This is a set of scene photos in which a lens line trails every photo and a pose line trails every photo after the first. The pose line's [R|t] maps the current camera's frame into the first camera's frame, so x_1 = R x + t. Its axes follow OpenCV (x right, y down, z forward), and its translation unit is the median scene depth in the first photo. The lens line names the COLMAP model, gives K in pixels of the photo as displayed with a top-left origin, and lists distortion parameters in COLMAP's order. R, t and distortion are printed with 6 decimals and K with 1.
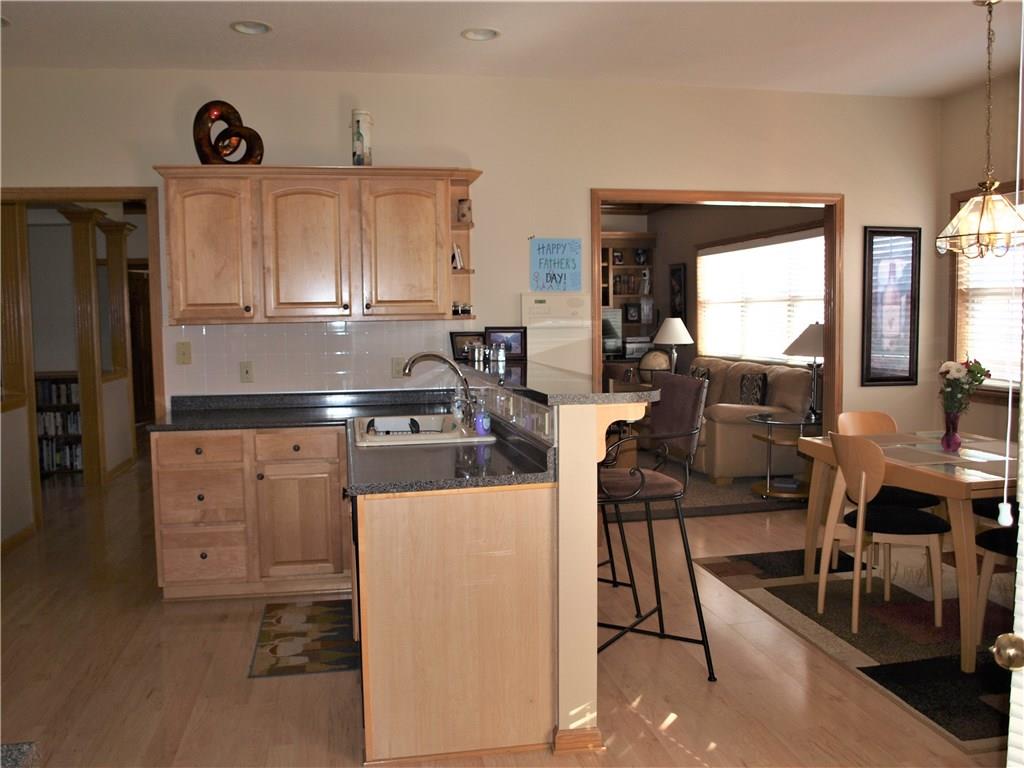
lens RADIAL K [[814.2, 0, 512.1], [0, 814.2, 384.2], [0, 0, 1]] dist [-0.100723, 0.060631]
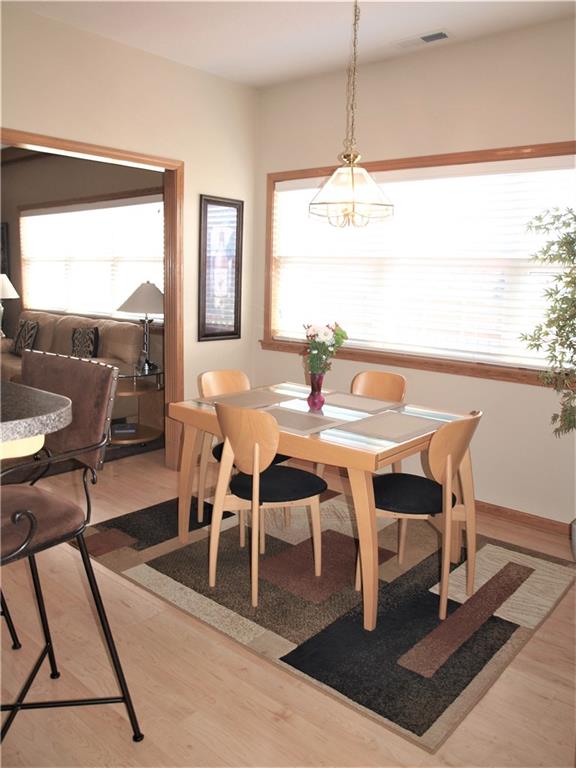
lens RADIAL K [[610.7, 0, 297.6], [0, 610.7, 372.7], [0, 0, 1]] dist [-0.100723, 0.060631]
pose [[0.779532, -0.065366, 0.622943, 0.017499], [0.015810, 0.996276, 0.084756, -0.023731], [-0.626163, -0.056221, 0.777662, 0.261458]]
